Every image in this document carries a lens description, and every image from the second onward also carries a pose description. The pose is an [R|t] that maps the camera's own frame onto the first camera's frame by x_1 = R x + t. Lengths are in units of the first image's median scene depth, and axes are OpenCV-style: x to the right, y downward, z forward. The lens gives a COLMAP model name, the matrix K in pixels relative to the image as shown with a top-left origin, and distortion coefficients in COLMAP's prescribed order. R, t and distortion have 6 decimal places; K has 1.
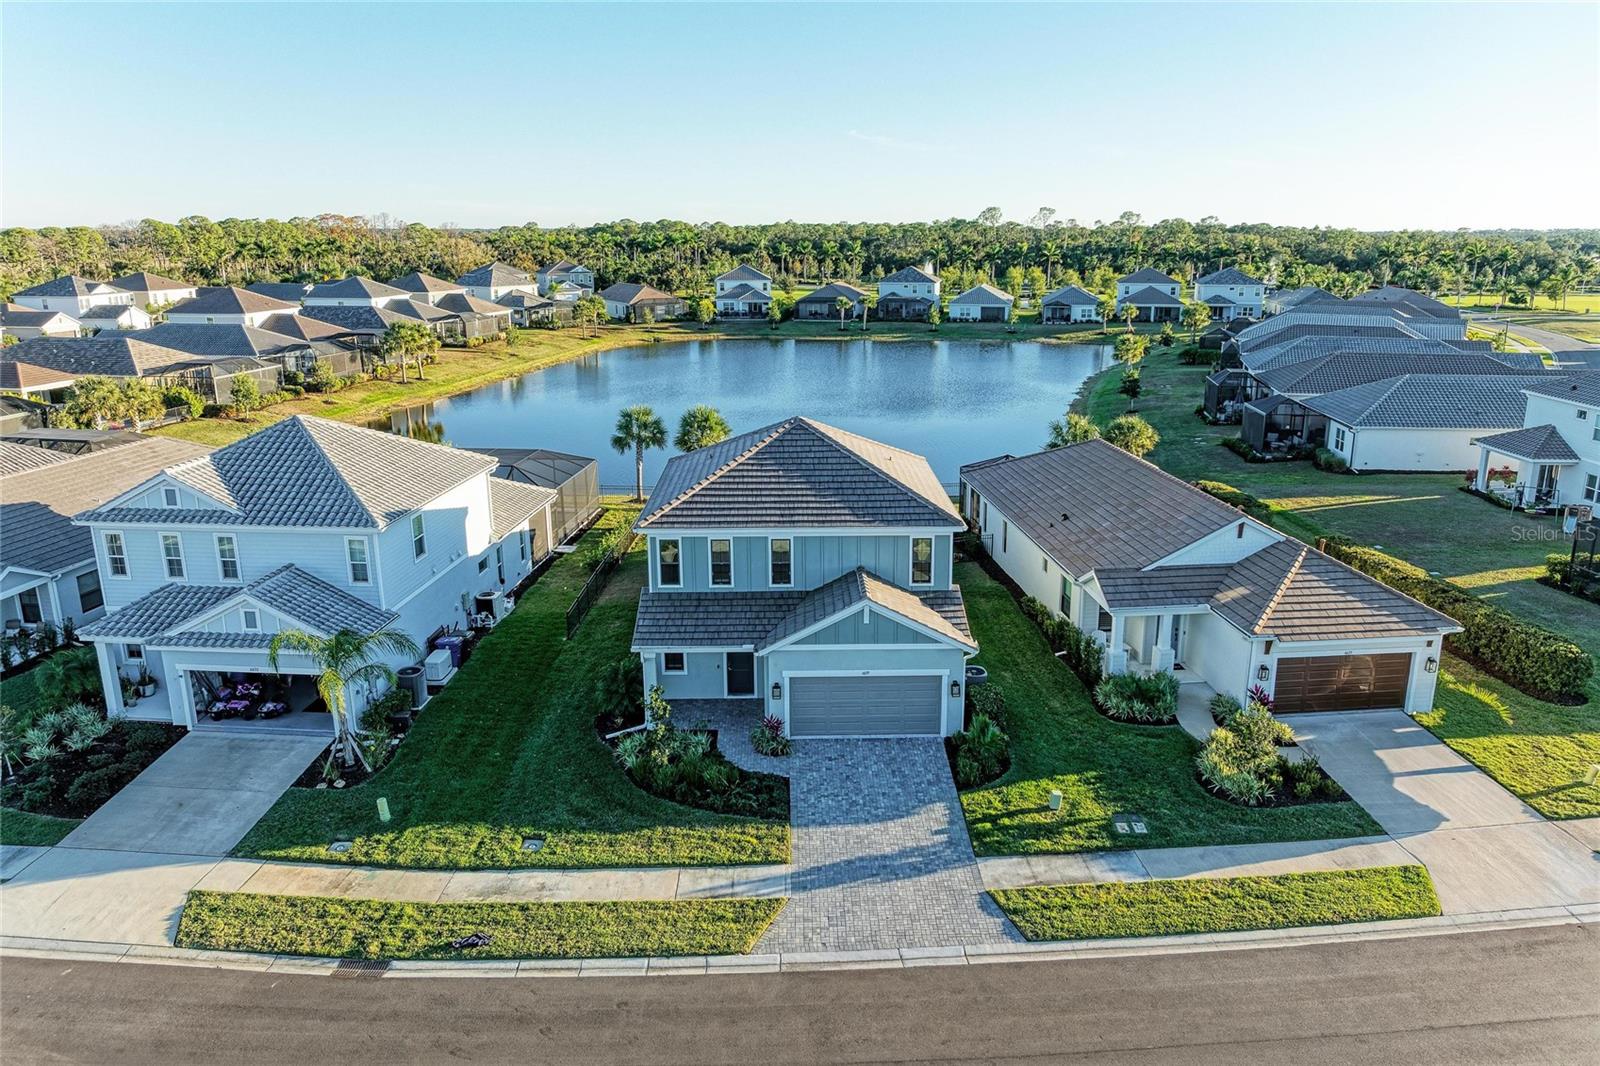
lens RADIAL K [[1142.4, 0, 817.2], [0, 1142.4, 527.0], [0, 0, 1]] dist [-0.024320, -0.007156]
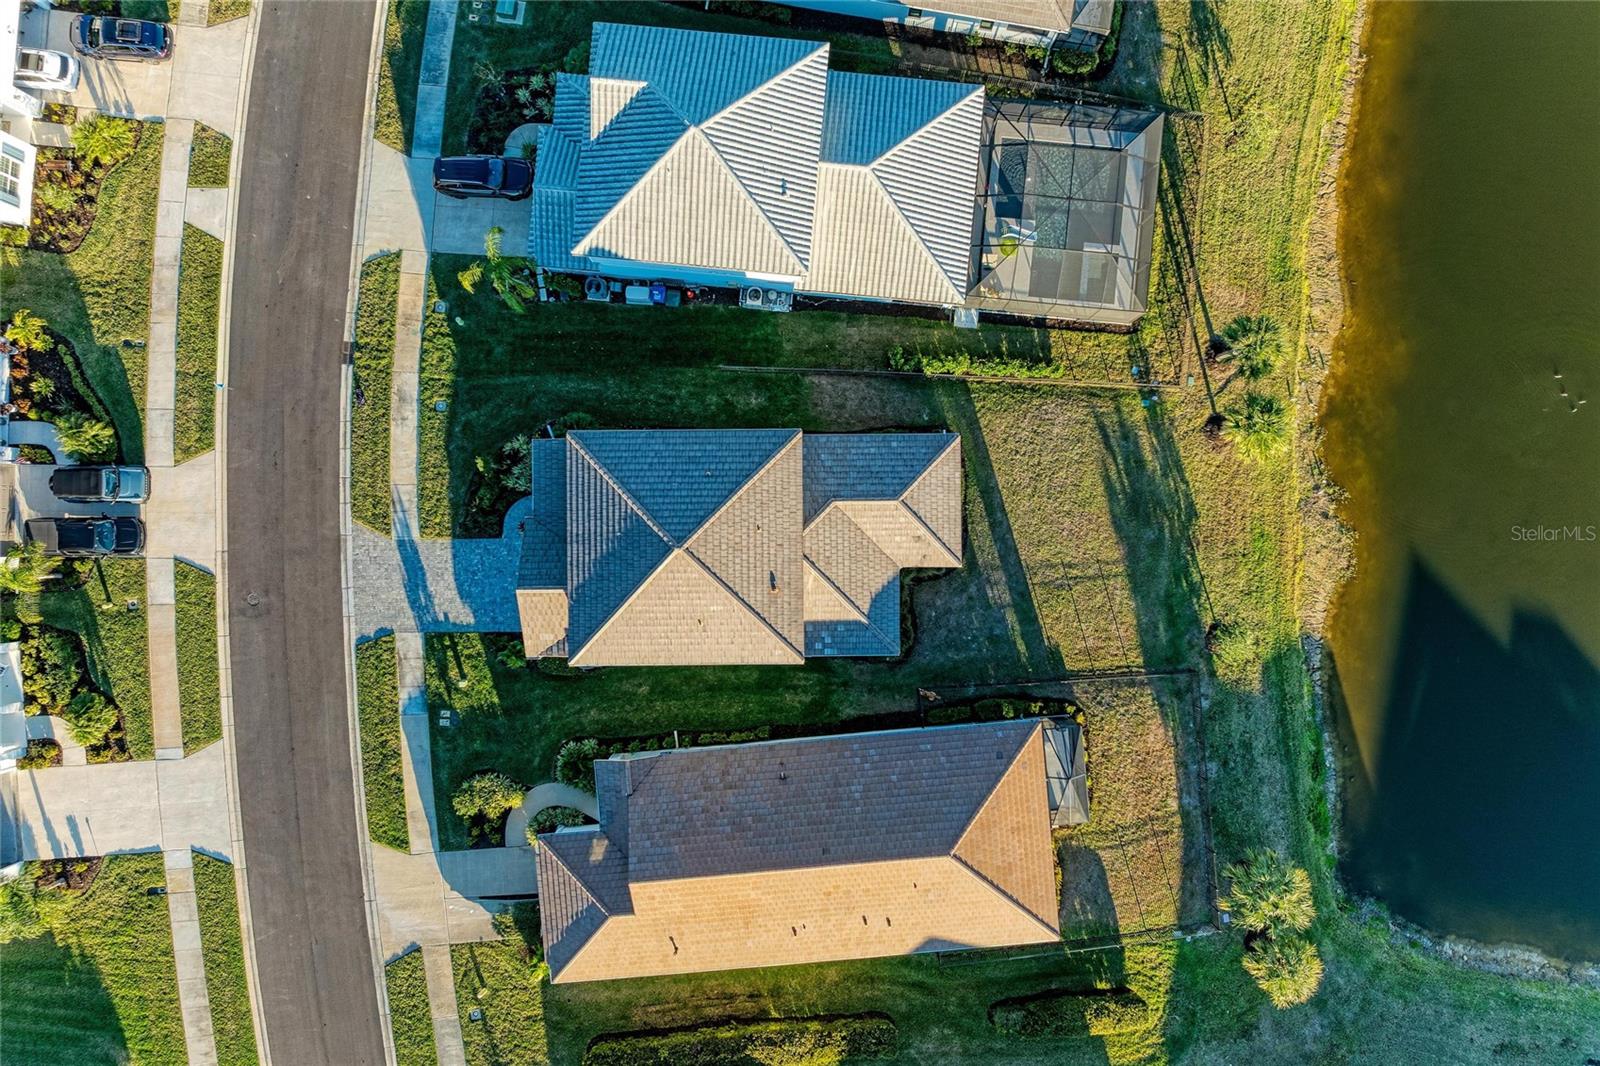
lens RADIAL K [[1136.2, 0, 788.8], [0, 1136.2, 524.6], [0, 0, 1]] dist [-0.029100, 0.002476]
pose [[-0.019486, 0.999808, -0.001863, -0.054837], [-0.238361, -0.002836, 0.971173, -1.700714], [0.970981, 0.019369, 0.238370, 1.096680]]
